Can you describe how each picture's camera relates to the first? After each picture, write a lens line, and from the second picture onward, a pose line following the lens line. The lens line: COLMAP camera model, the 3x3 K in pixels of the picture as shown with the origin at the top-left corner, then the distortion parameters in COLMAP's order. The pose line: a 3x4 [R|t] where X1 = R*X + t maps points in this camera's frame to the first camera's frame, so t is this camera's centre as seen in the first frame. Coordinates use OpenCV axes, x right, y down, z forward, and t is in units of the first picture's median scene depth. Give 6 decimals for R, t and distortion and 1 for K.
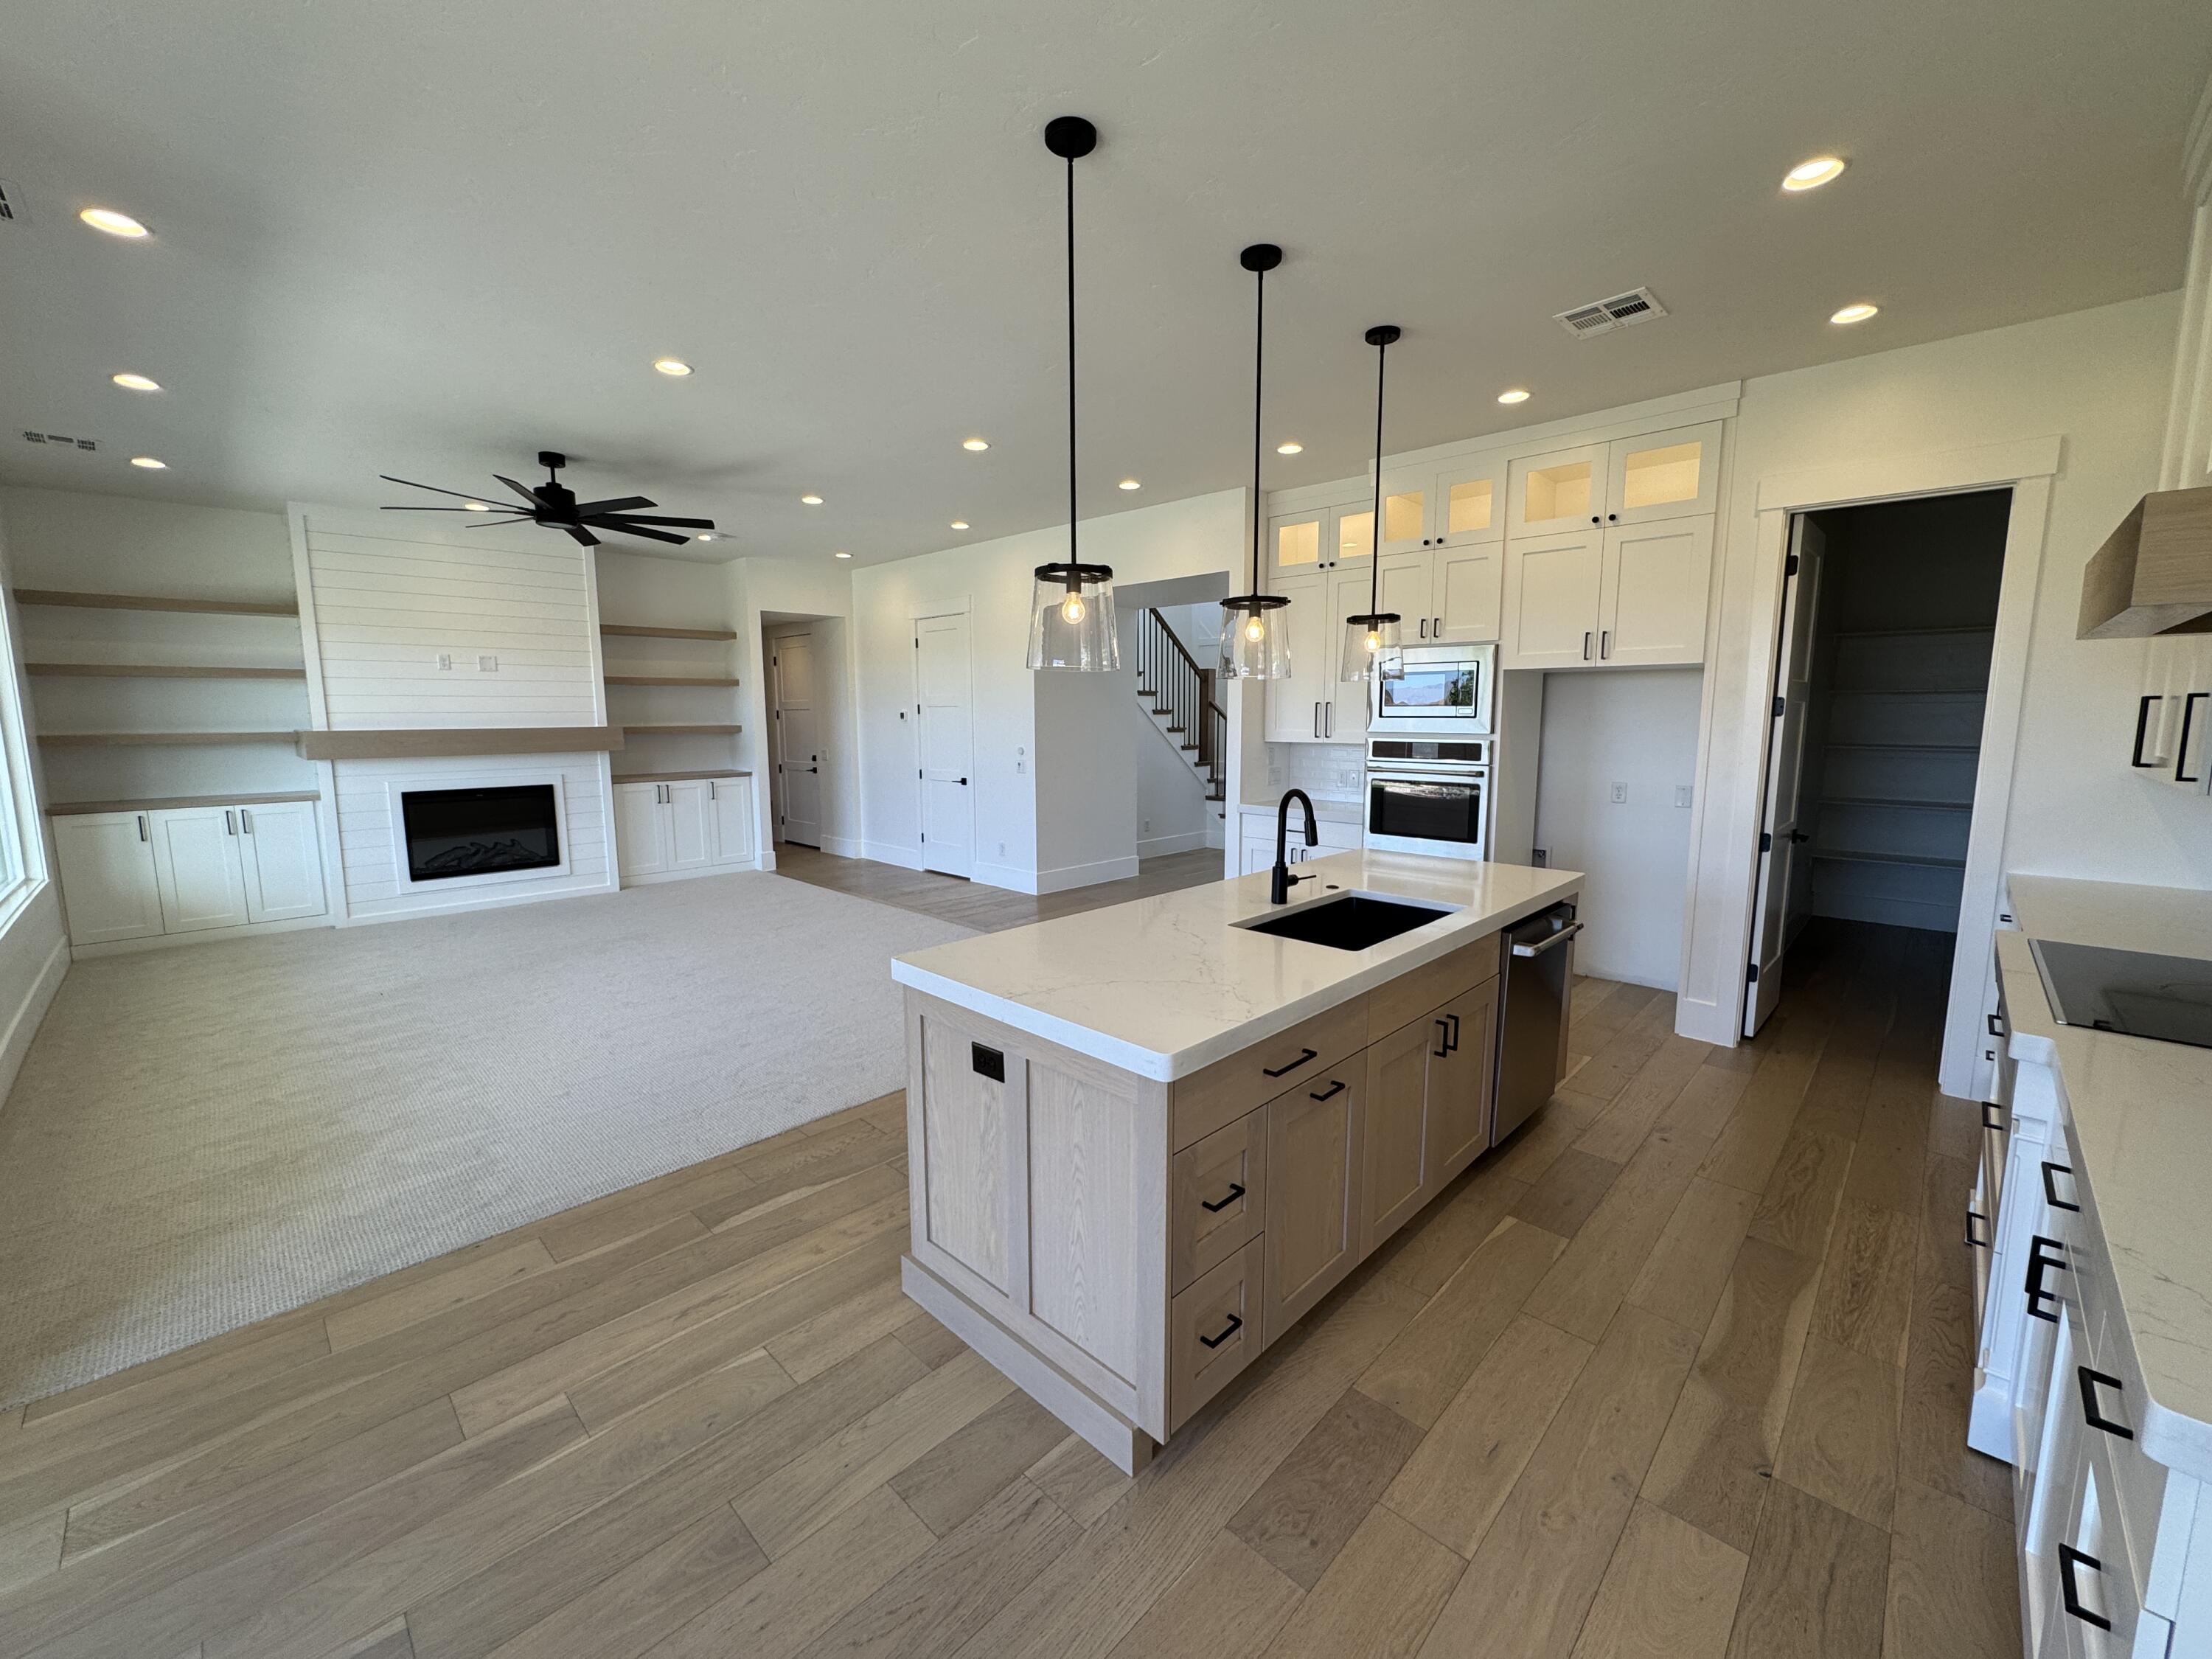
lens RADIAL K [[881.2, 0, 1105.7], [0, 881.2, 824.4], [0, 0, 1]] dist [-0.001443, 0.000970]
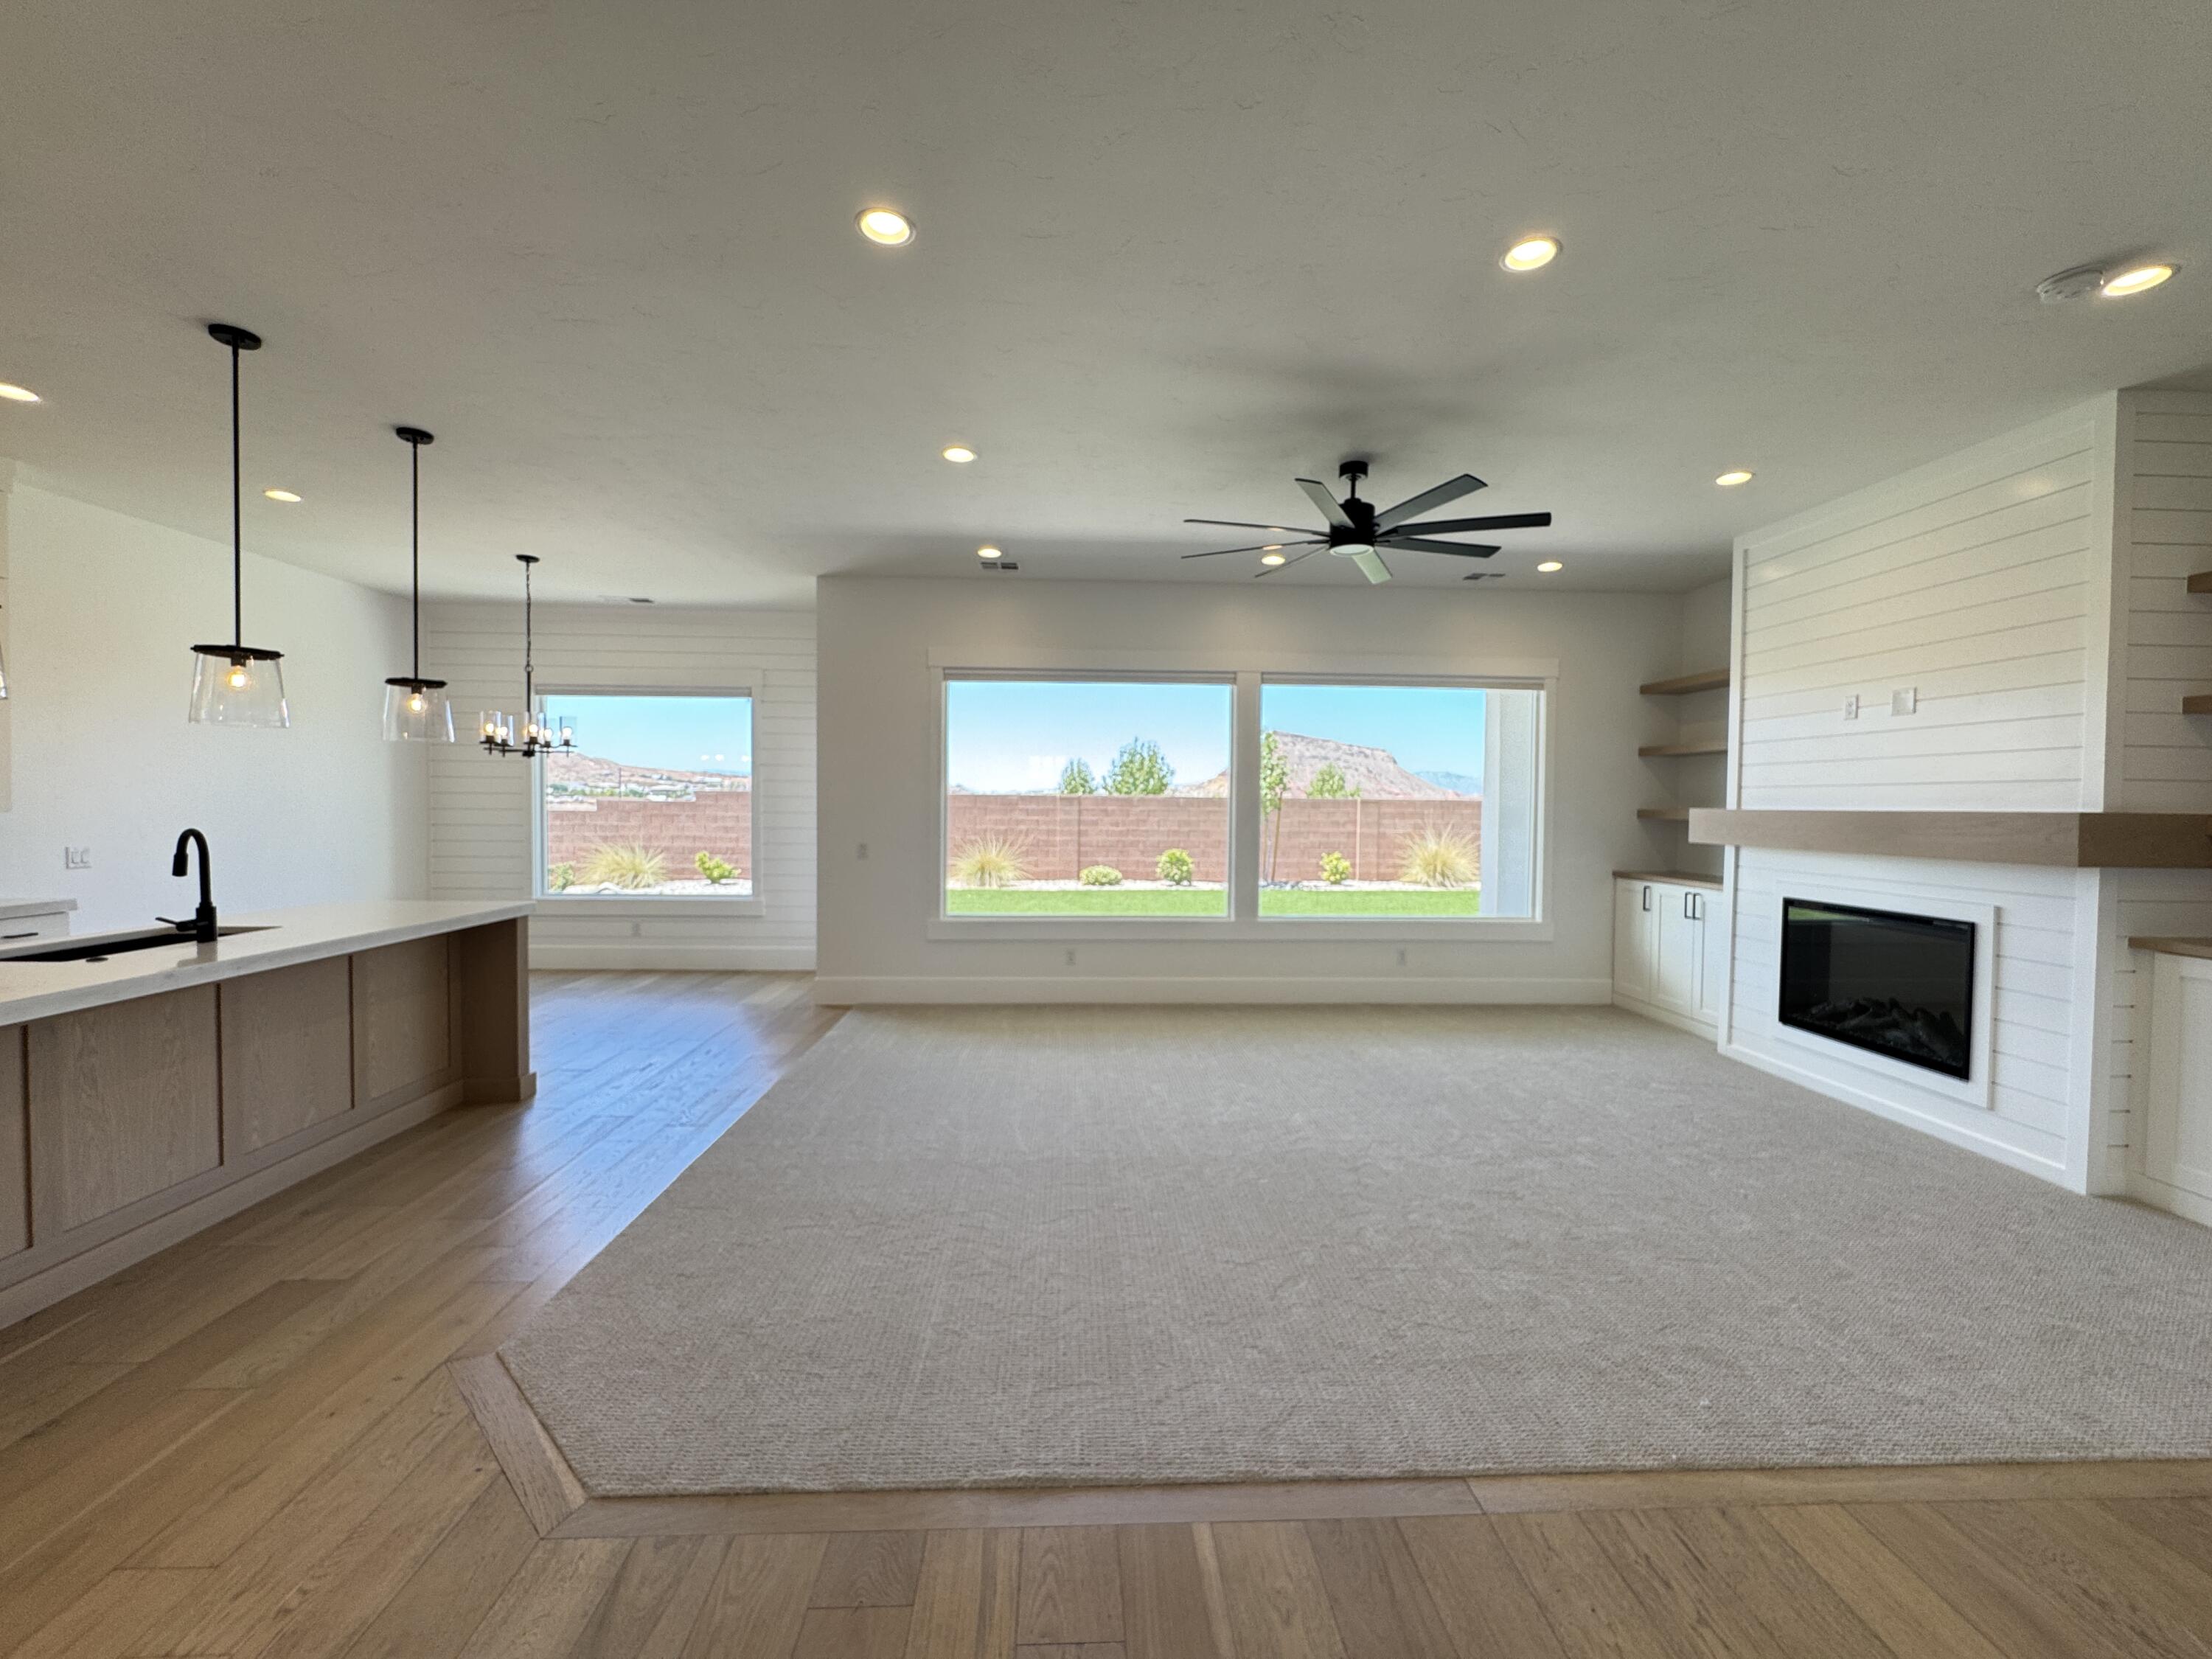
lens RADIAL K [[881.2, 0, 1106.0], [0, 881.2, 826.1], [0, 0, 1]] dist [-0.001443, 0.000970]
pose [[-0.689711, 0.012250, -0.723981, 0.130639], [-0.102352, 0.988168, 0.114227, -0.159427], [0.716814, 0.152885, -0.680297, 1.461662]]
